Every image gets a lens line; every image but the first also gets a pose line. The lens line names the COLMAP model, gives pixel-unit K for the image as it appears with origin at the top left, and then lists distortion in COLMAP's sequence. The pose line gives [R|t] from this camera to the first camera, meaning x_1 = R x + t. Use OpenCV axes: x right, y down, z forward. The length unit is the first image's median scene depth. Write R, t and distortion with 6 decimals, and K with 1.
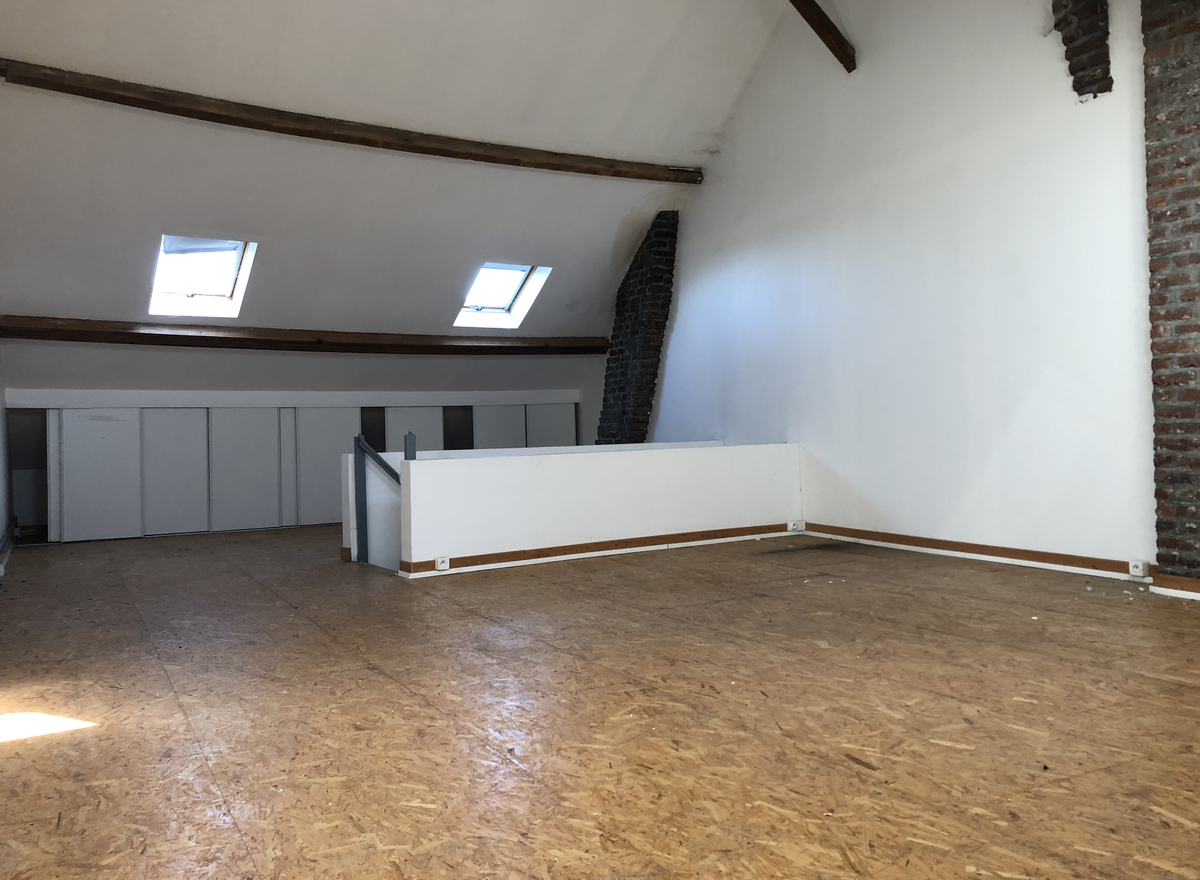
lens RADIAL K [[1006.0, 0, 599.2], [0, 1006.0, 438.8], [0, 0, 1]] dist [0.059987, -0.013522]
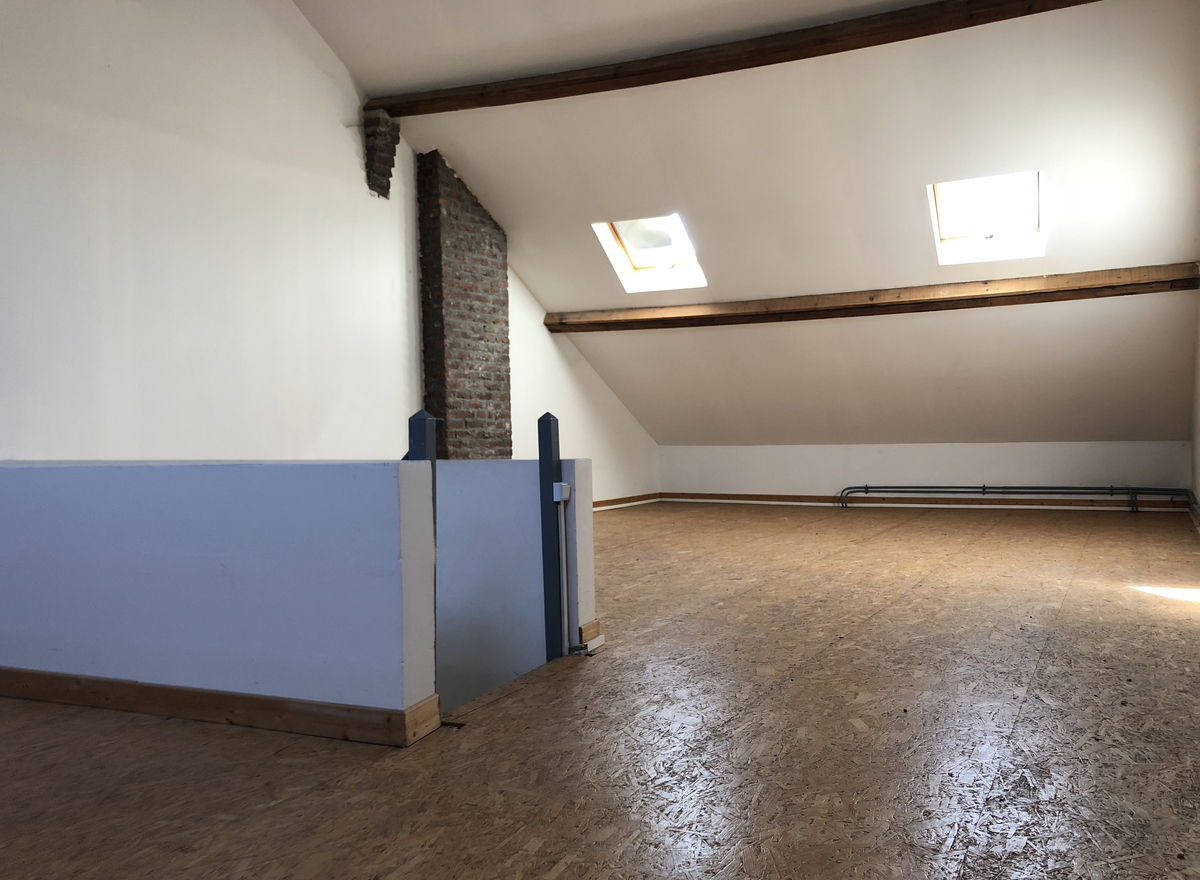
lens RADIAL K [[1006.0, 0, 598.9], [0, 1006.0, 439.8], [0, 0, 1]] dist [0.059987, -0.013522]
pose [[-0.557829, 0.015321, 0.829815, -0.917966], [0.037649, 0.999267, 0.006860, -0.004657], [-0.829102, 0.035069, -0.557997, 1.730852]]
